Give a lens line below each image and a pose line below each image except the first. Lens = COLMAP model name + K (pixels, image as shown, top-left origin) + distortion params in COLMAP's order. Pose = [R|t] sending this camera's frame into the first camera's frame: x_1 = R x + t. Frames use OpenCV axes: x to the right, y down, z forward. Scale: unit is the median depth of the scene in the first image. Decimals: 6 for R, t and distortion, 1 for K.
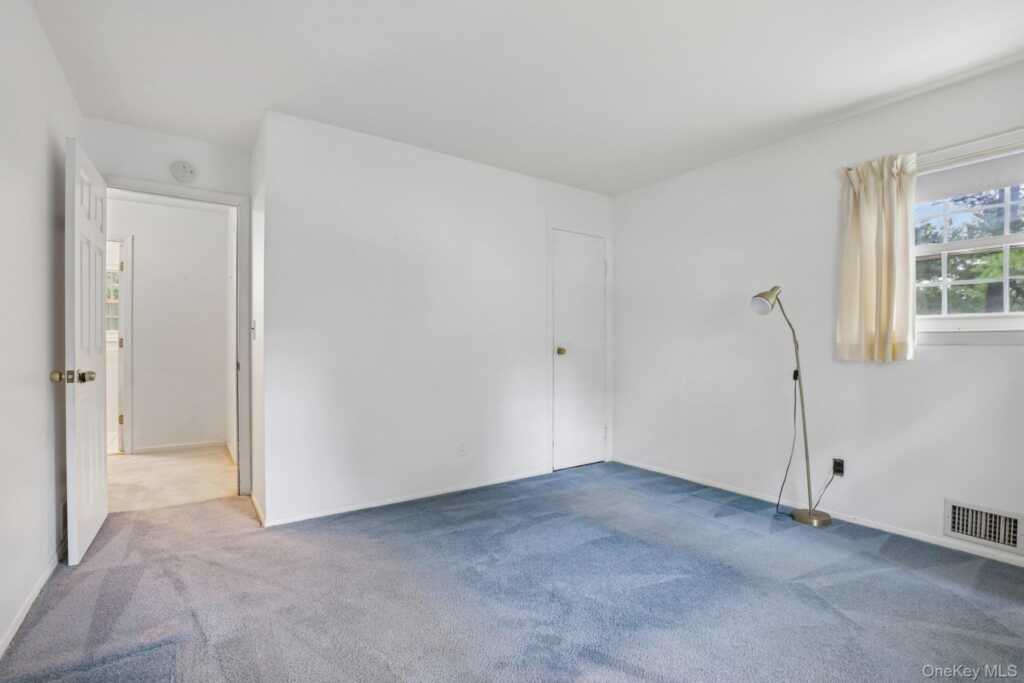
lens RADIAL K [[472.7, 0, 512.0], [0, 472.7, 341.5], [0, 0, 1]] dist [-0.029535, 0.000240]
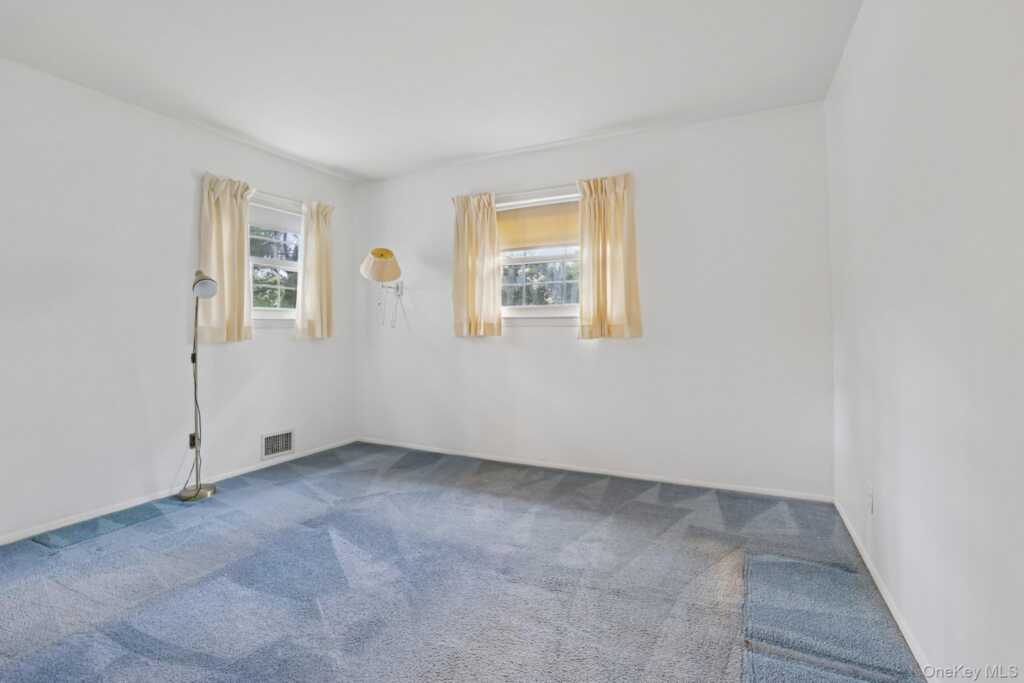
lens RADIAL K [[488.5, 0, 514.8], [0, 488.5, 308.9], [0, 0, 1]] dist [-0.017885, 0.000388]
pose [[-0.492655, 0.032475, 0.869619, -0.716816], [-0.004573, 0.999193, -0.039904, 0.003964], [-0.870213, -0.023636, -0.492109, 0.977927]]
